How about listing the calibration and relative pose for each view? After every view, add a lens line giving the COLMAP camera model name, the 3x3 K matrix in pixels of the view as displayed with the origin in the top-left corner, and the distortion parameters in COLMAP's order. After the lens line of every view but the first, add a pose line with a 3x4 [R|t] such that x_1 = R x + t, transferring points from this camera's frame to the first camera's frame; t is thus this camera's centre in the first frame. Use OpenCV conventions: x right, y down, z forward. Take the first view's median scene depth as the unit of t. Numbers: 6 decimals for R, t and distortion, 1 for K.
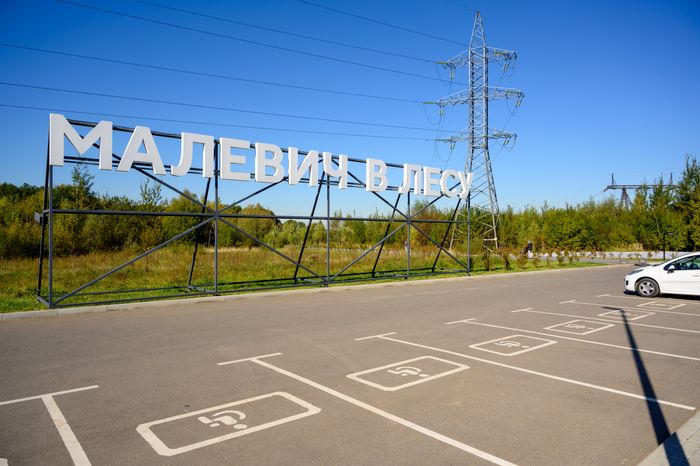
lens RADIAL K [[465.2, 0, 350.0], [0, 465.2, 233.0], [0, 0, 1]] dist [-0.001648, -0.001006]
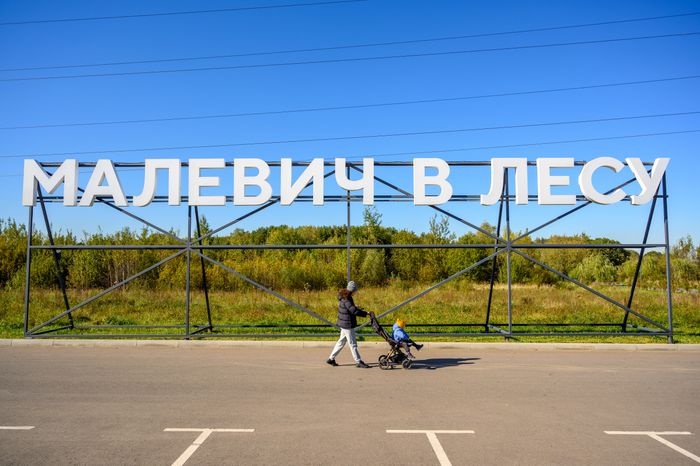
lens RADIAL K [[508.7, 0, 350.0], [0, 508.7, 233.0], [0, 0, 1]] dist [-0.008671, -0.001053]
pose [[0.766683, -0.047514, -0.640265, 0.467399], [0.004204, 0.997608, -0.068999, 0.002596], [0.642012, 0.050209, 0.765049, 0.378629]]
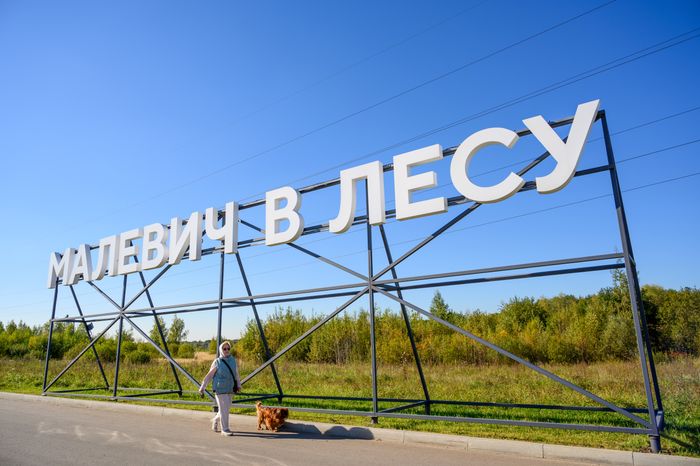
lens RADIAL K [[478.7, 0, 335.7], [0, 478.7, 221.5], [0, 0, 1]] dist [0.004365, 0.000686]
pose [[0.251232, -0.258665, -0.932724, 0.658708], [0.026462, 0.965106, -0.260517, 0.040208], [0.967565, 0.040769, 0.249311, 0.973710]]
